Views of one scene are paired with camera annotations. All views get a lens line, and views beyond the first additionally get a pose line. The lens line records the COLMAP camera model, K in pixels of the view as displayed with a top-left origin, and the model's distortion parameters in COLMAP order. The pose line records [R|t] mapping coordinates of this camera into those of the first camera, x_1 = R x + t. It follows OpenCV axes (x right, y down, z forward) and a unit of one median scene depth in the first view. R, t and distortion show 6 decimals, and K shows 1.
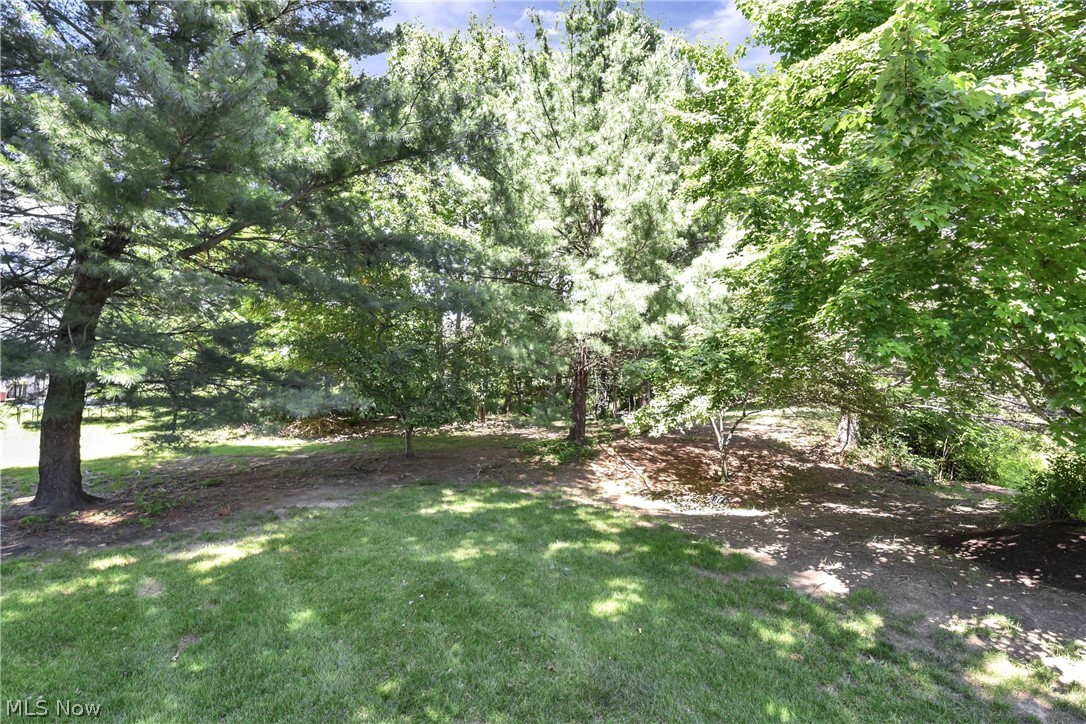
lens RADIAL K [[469.8, 0, 544.2], [0, 469.8, 359.7], [0, 0, 1]] dist [-0.016230, -0.000303]
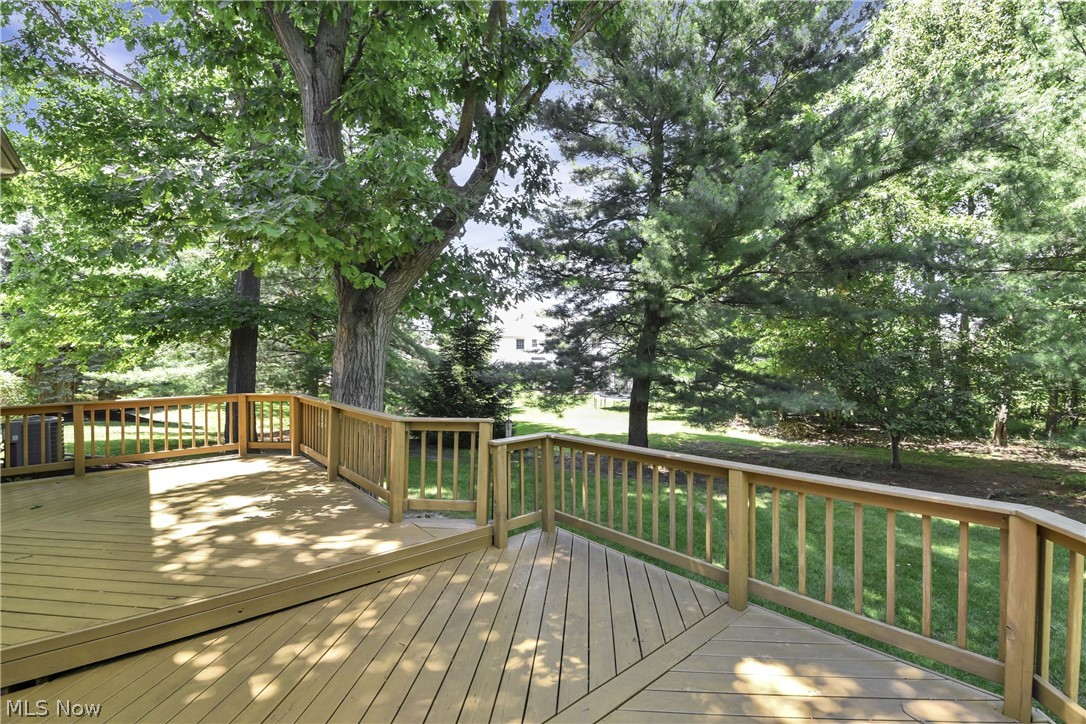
lens RADIAL K [[469.8, 0, 544.2], [0, 469.8, 359.7], [0, 0, 1]] dist [-0.016230, -0.000303]
pose [[0.600635, -0.012499, -0.799426, 0.048949], [-0.001823, 0.999854, -0.017003, 0.001281], [0.799521, 0.011670, 0.600525, -0.167302]]
